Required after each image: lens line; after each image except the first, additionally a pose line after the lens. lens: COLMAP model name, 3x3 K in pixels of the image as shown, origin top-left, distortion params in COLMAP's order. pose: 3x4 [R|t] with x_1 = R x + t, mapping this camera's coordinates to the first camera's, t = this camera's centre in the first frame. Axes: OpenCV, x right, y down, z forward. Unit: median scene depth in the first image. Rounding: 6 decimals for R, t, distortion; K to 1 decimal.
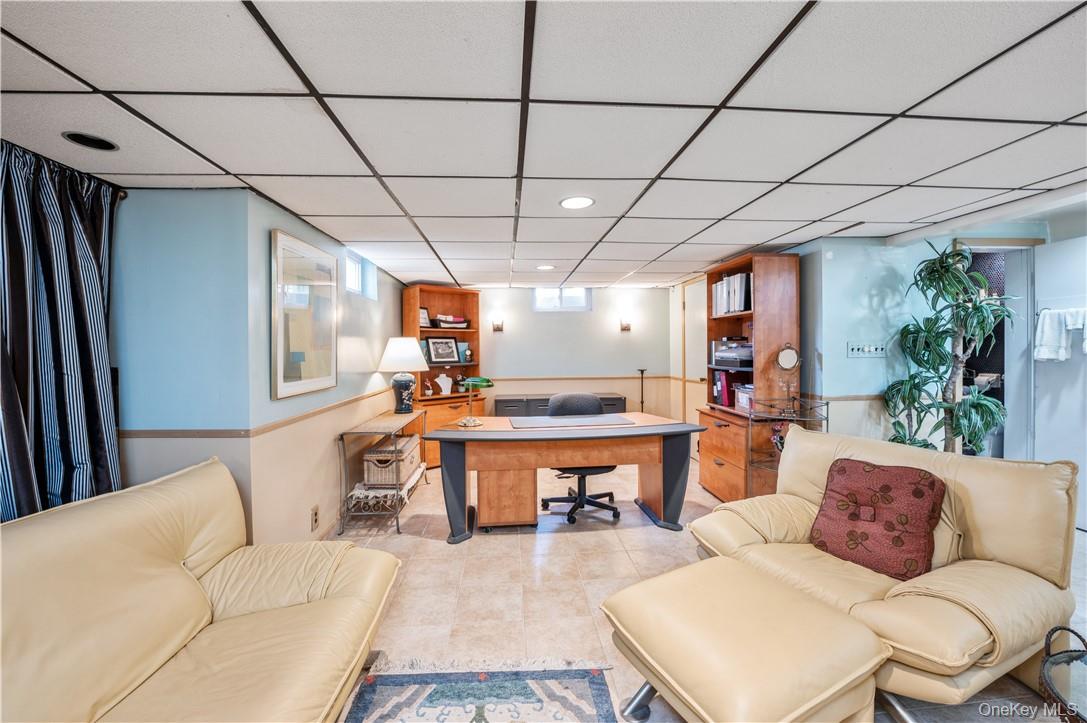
lens RADIAL K [[444.6, 0, 542.4], [0, 444.6, 355.4], [0, 0, 1]] dist [-0.019084, 0.000284]
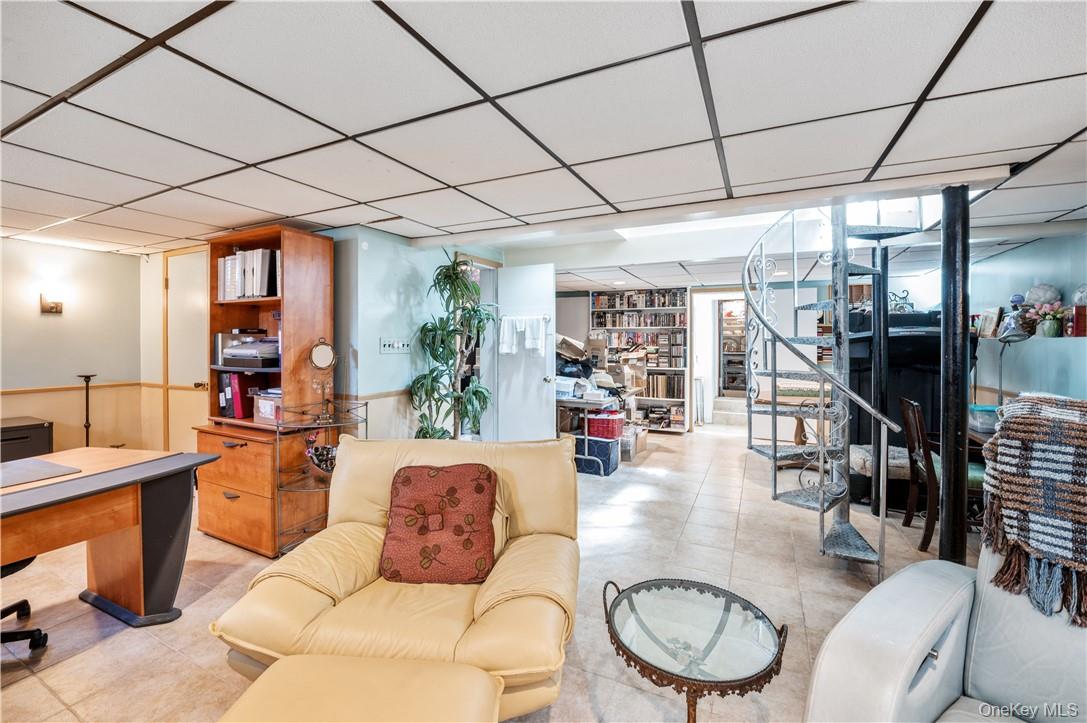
lens RADIAL K [[444.6, 0, 532.6], [0, 444.6, 344.0], [0, 0, 1]] dist [-0.019084, 0.000284]
pose [[0.511543, 0.004727, 0.859244, 0.020641], [0.006076, 0.999940, -0.009118, -0.005802], [-0.859236, 0.009885, 0.511484, 0.203987]]
